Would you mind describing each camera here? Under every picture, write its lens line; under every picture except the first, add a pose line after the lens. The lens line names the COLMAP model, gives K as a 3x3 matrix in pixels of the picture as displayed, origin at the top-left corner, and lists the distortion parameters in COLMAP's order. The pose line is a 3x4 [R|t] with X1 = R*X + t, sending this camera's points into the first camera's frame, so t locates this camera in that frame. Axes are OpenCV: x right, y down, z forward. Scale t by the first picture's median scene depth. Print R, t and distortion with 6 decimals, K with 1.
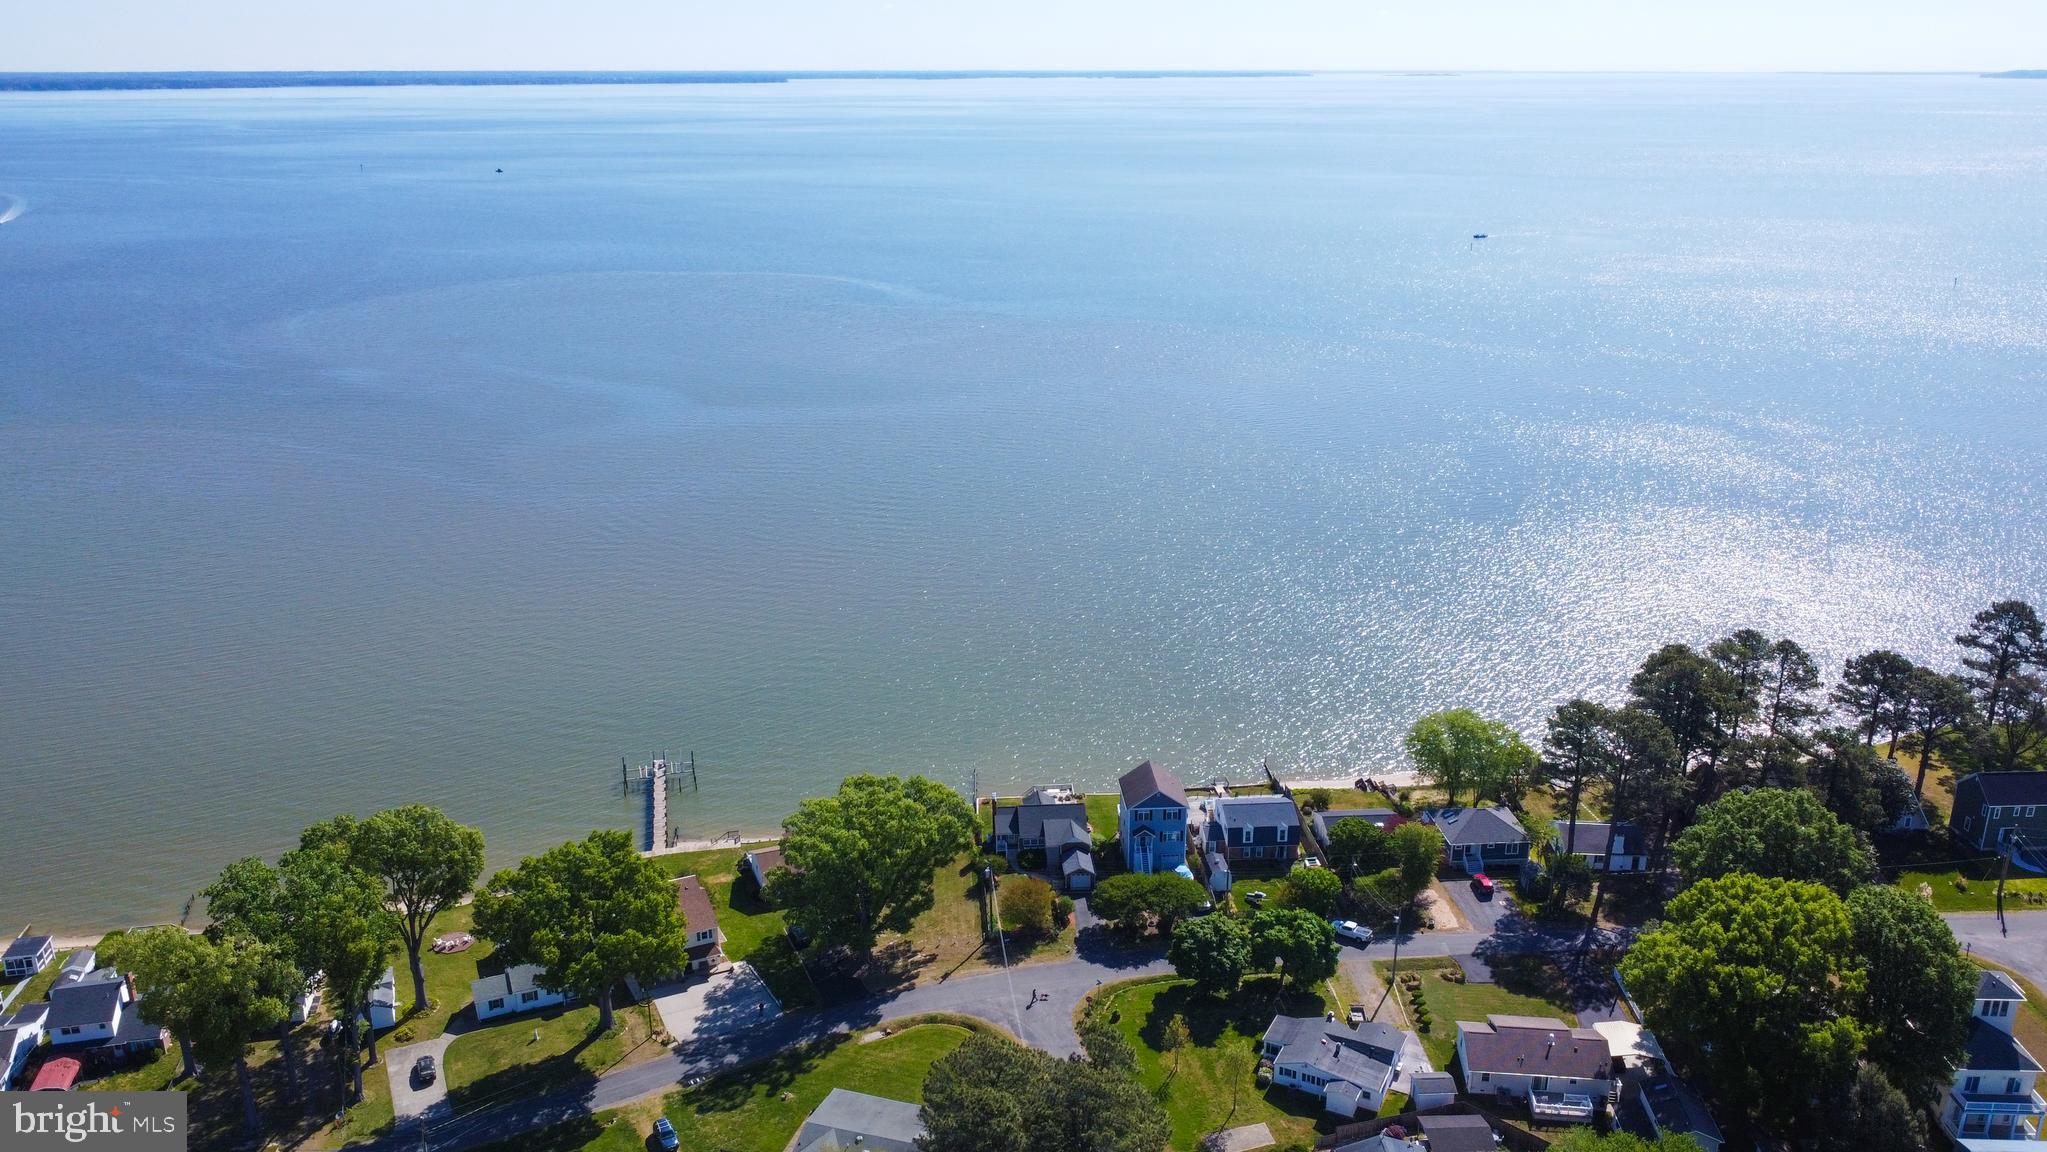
lens RADIAL K [[1546.9, 0, 1030.3], [0, 1546.9, 611.7], [0, 0, 1]] dist [0.003254, -0.004512]
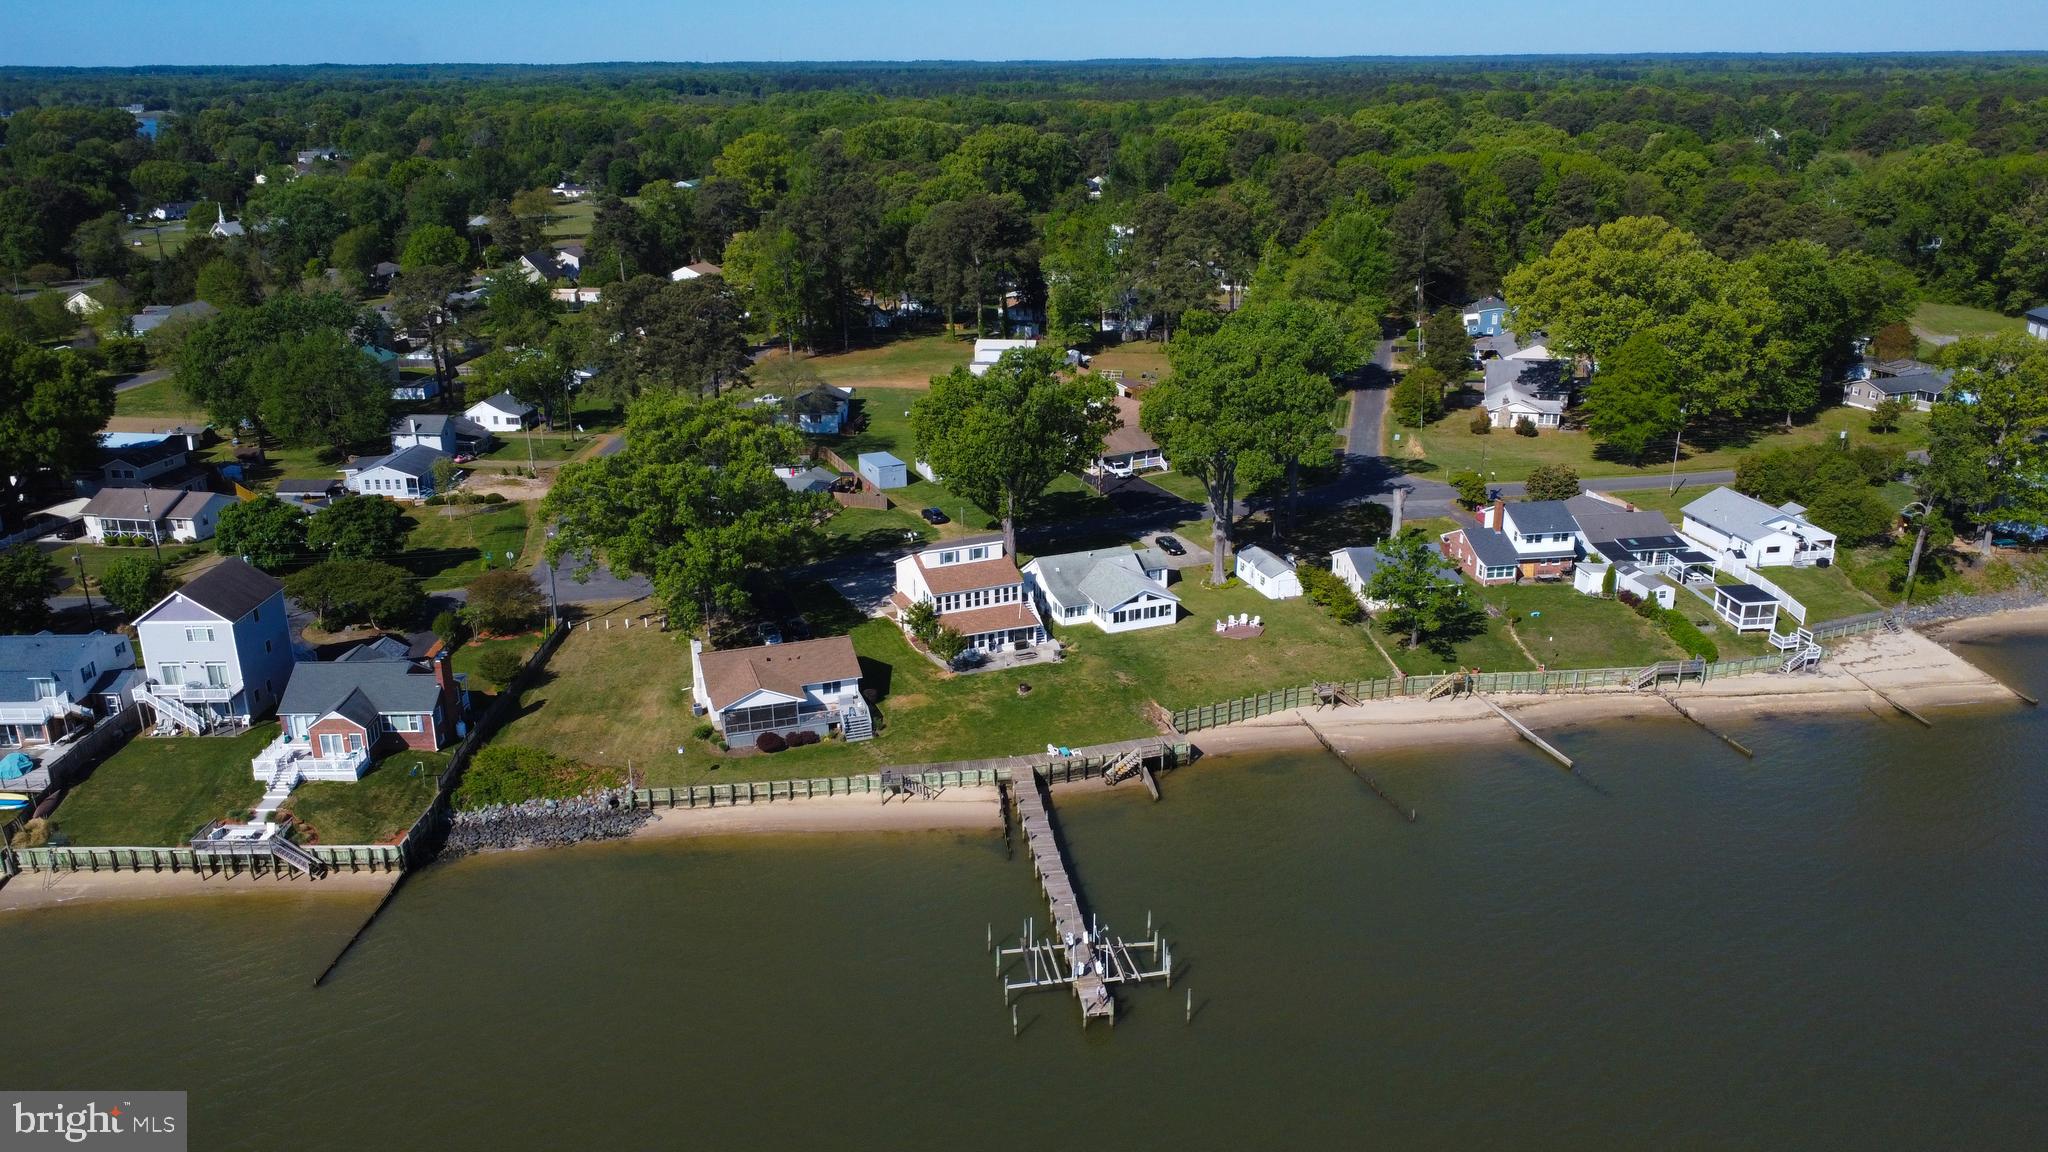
lens RADIAL K [[1547.6, 0, 1025.7], [0, 1547.6, 577.9], [0, 0, 1]] dist [0.003254, -0.004512]
pose [[-0.997438, -0.012790, 0.070385, -0.338975], [0.033150, 0.789241, 0.613188, -0.305187], [-0.063394, 0.613951, -0.786795, 1.697474]]
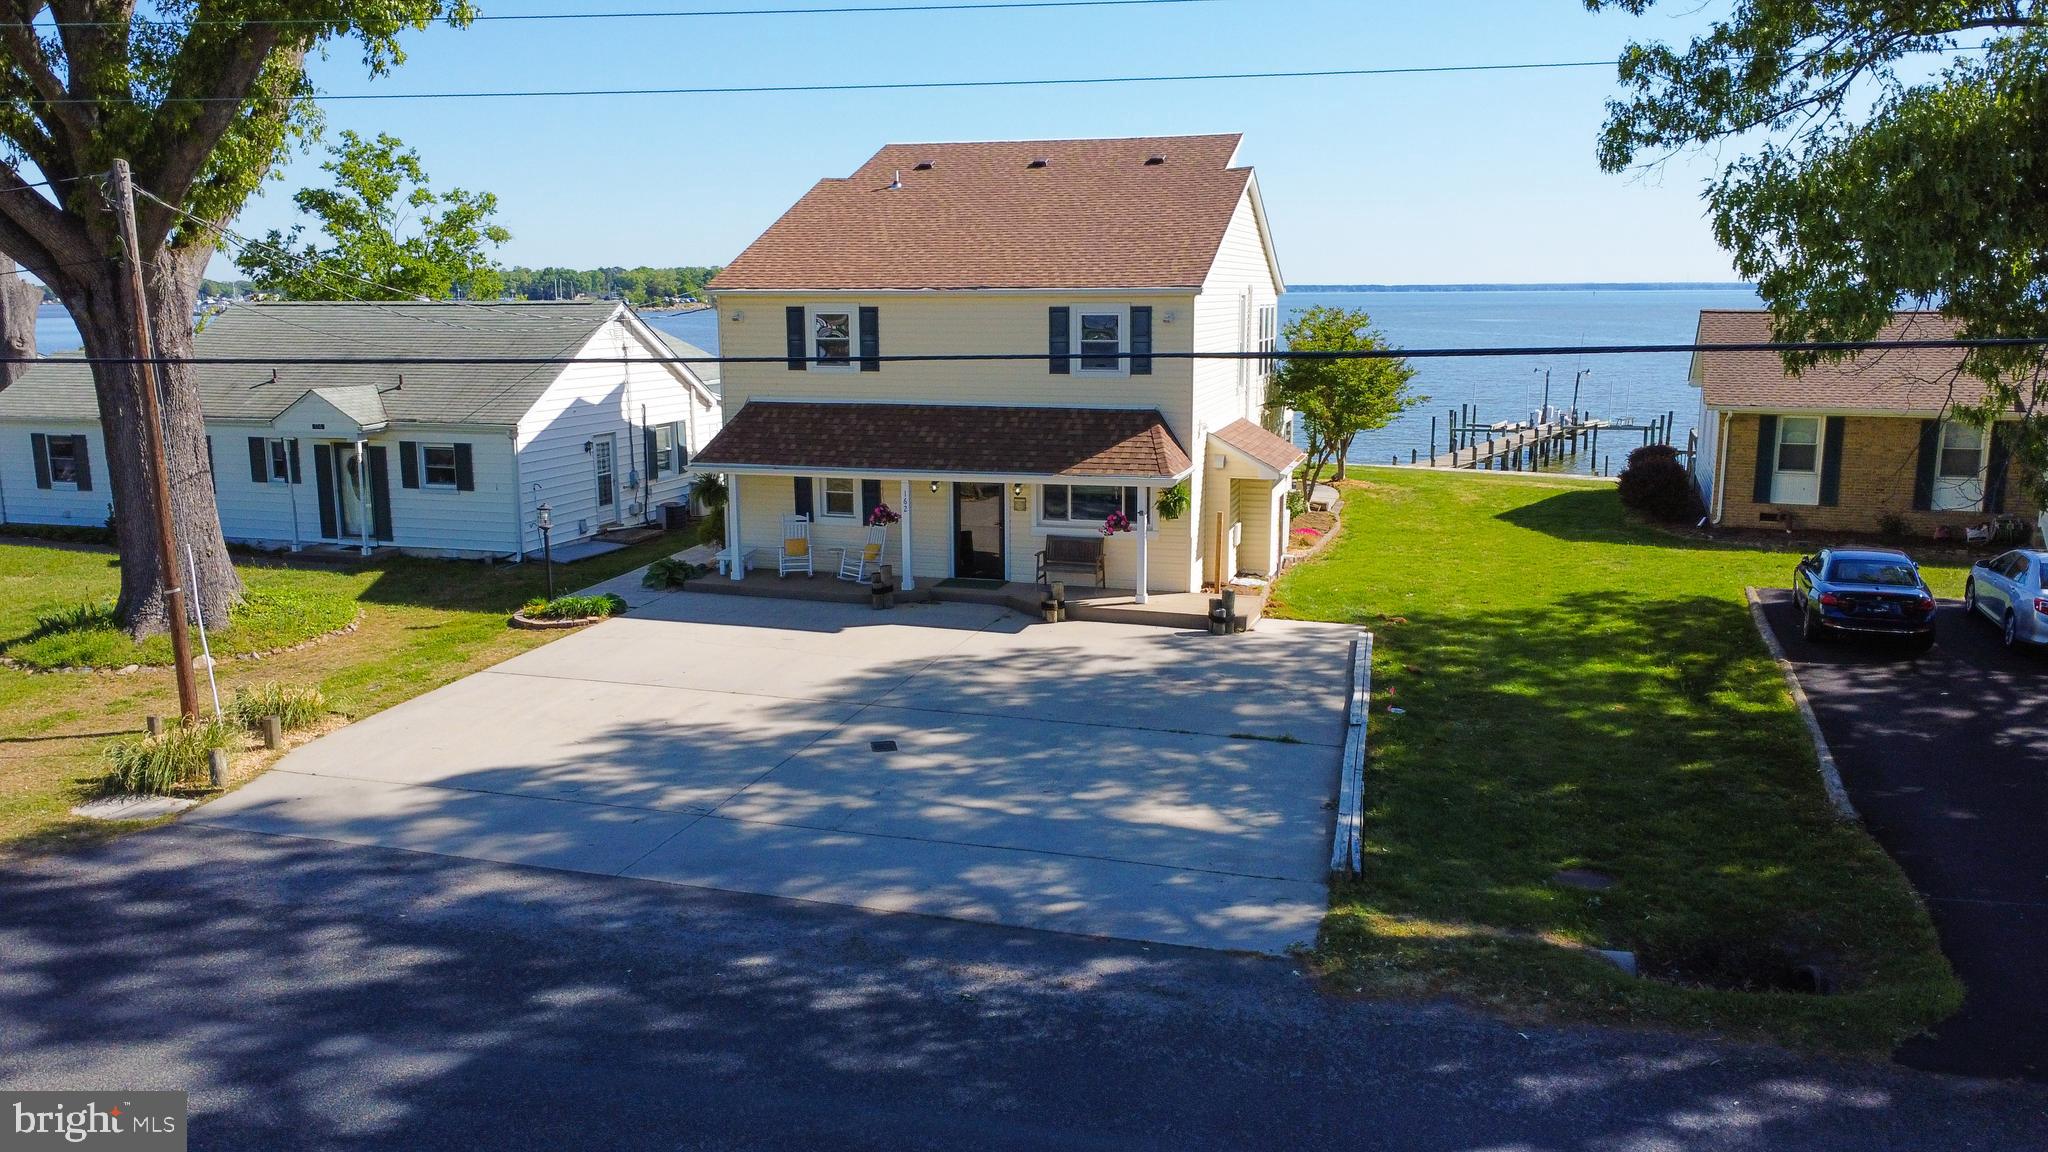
lens RADIAL K [[1547.6, 0, 1026.1], [0, 1547.6, 595.1], [0, 0, 1]] dist [0.003254, -0.004512]
pose [[0.727683, 0.127215, -0.674014, -0.118801], [-0.221037, 0.973721, -0.054856, 0.247394], [0.649323, 0.188899, 0.736679, 0.915024]]
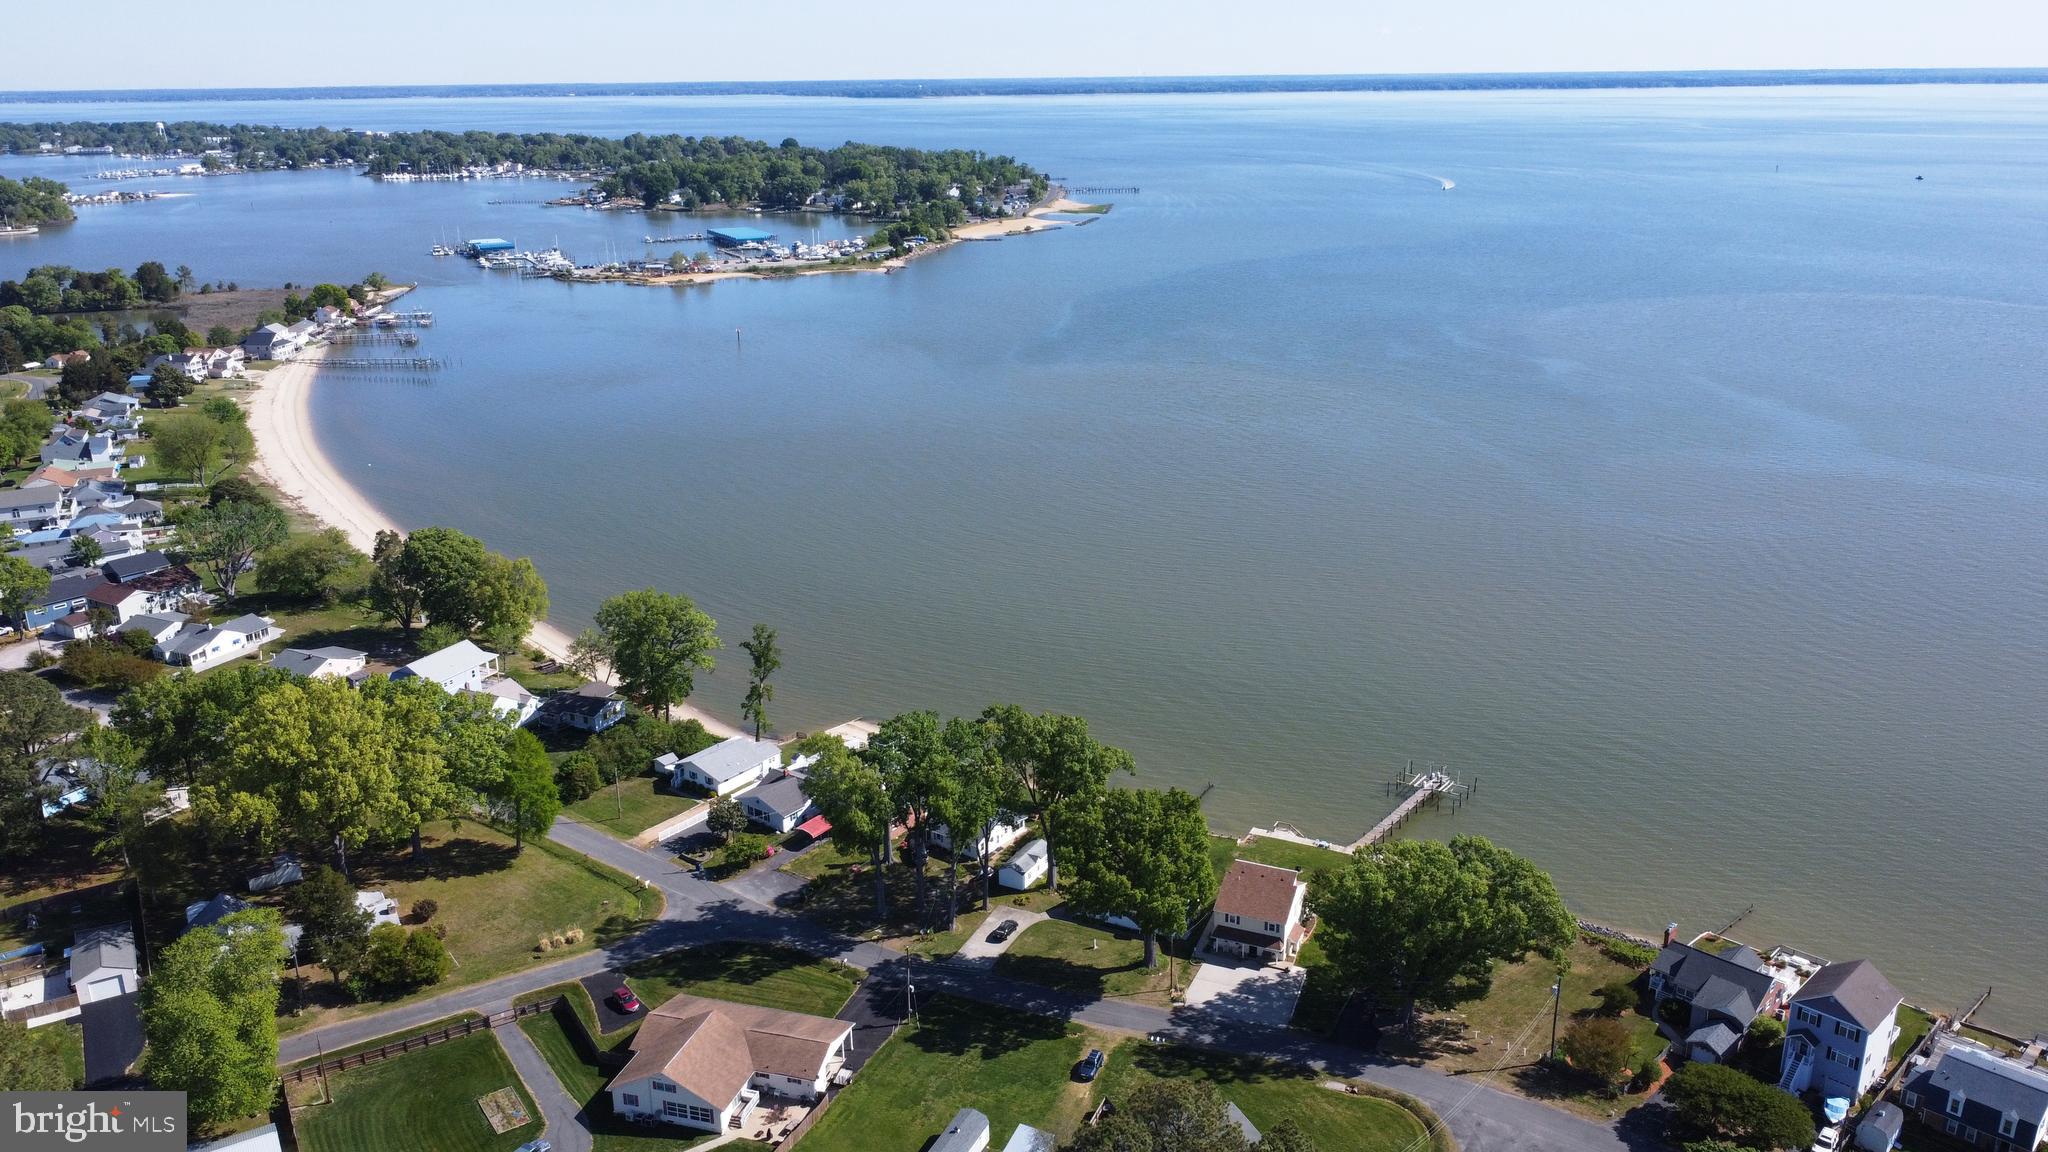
lens RADIAL K [[1547.6, 0, 1033.3], [0, 1547.6, 627.7], [0, 0, 1]] dist [0.003254, -0.004512]
pose [[0.648305, 0.250959, -0.718832, 0.380989], [-0.243598, 0.962859, 0.116456, -0.063363], [0.721360, 0.099607, 0.685360, 0.169862]]
